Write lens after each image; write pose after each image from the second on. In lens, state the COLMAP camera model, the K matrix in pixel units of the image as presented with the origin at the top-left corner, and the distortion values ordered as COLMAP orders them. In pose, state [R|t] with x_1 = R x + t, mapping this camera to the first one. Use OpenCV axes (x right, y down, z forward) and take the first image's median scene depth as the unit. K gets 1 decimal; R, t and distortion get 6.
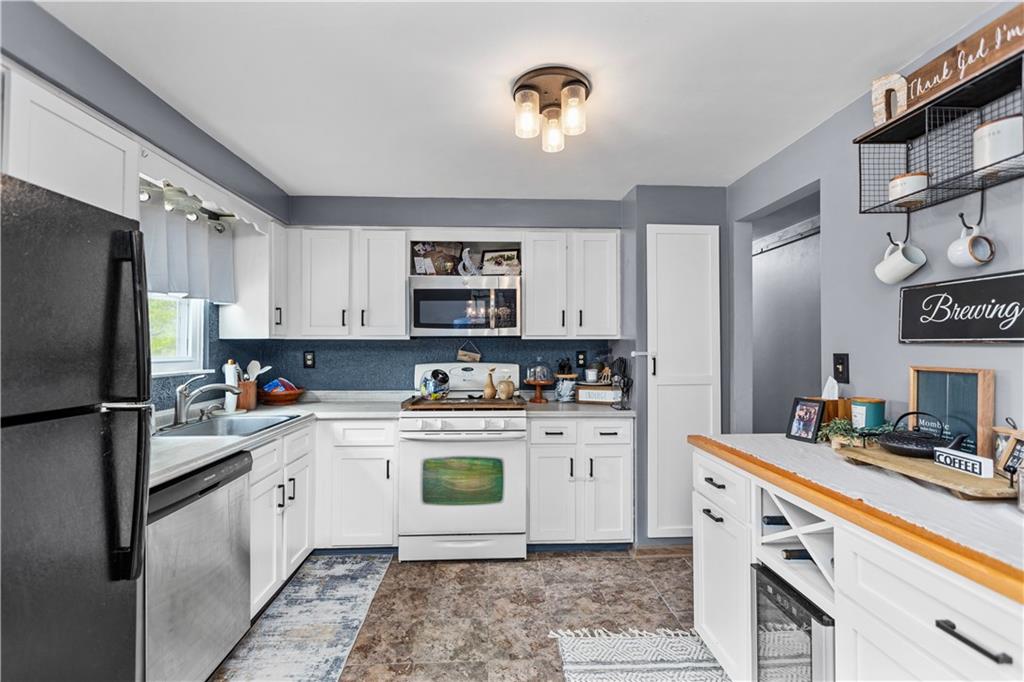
lens RADIAL K [[465.4, 0, 511.2], [0, 465.4, 345.7], [0, 0, 1]] dist [0.012404, -0.004703]
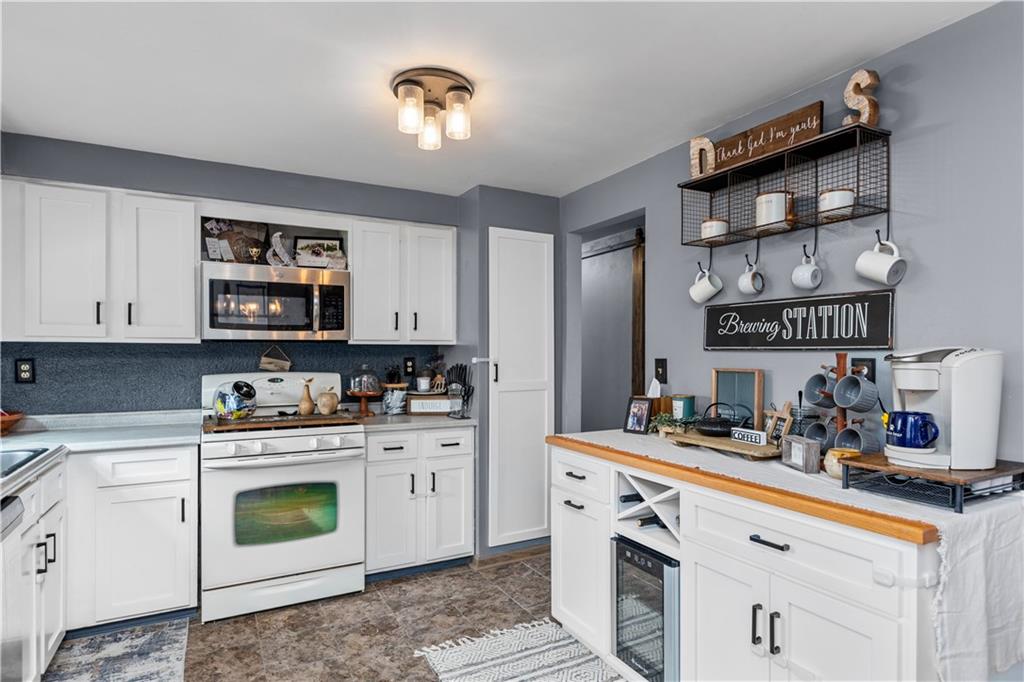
lens RADIAL K [[569.8, 0, 514.7], [0, 569.8, 362.1], [0, 0, 1]] dist [0.004312, -0.000397]
pose [[0.900093, -0.007039, 0.435642, -0.189498], [-0.001392, 0.999818, 0.019031, -0.000936], [-0.435696, -0.017737, 0.899919, -0.101787]]
